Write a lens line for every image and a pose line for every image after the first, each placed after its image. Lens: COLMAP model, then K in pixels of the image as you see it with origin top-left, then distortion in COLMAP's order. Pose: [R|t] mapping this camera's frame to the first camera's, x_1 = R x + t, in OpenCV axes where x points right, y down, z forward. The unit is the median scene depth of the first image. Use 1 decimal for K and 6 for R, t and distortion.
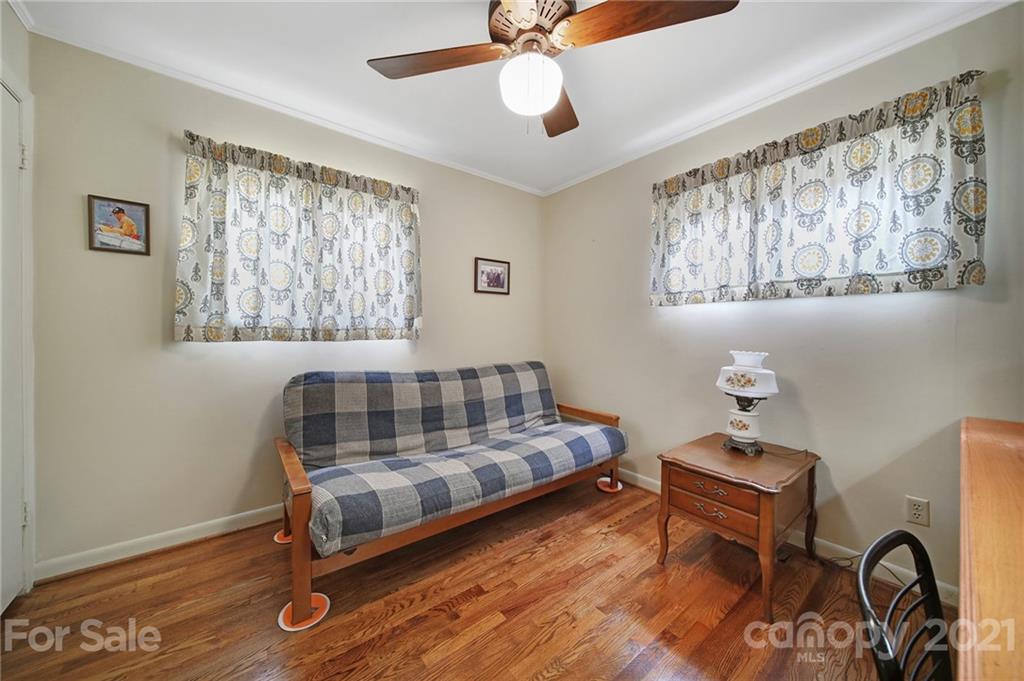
lens RADIAL K [[357.6, 0, 509.3], [0, 357.6, 337.0], [0, 0, 1]] dist [0.000526, -0.001881]
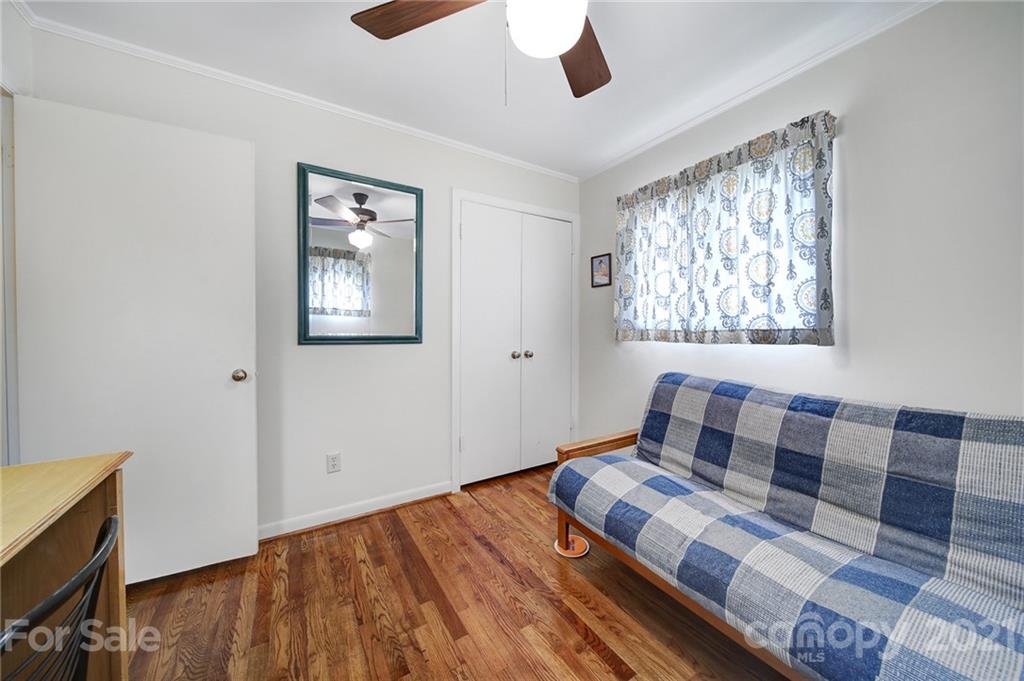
lens RADIAL K [[357.6, 0, 511.5], [0, 357.6, 335.9], [0, 0, 1]] dist [0.000526, -0.001881]
pose [[-0.106242, 0.006667, -0.994318, 0.515439], [-0.016553, 0.999827, 0.008472, -0.008742], [0.994202, 0.017359, -0.106114, 0.620148]]
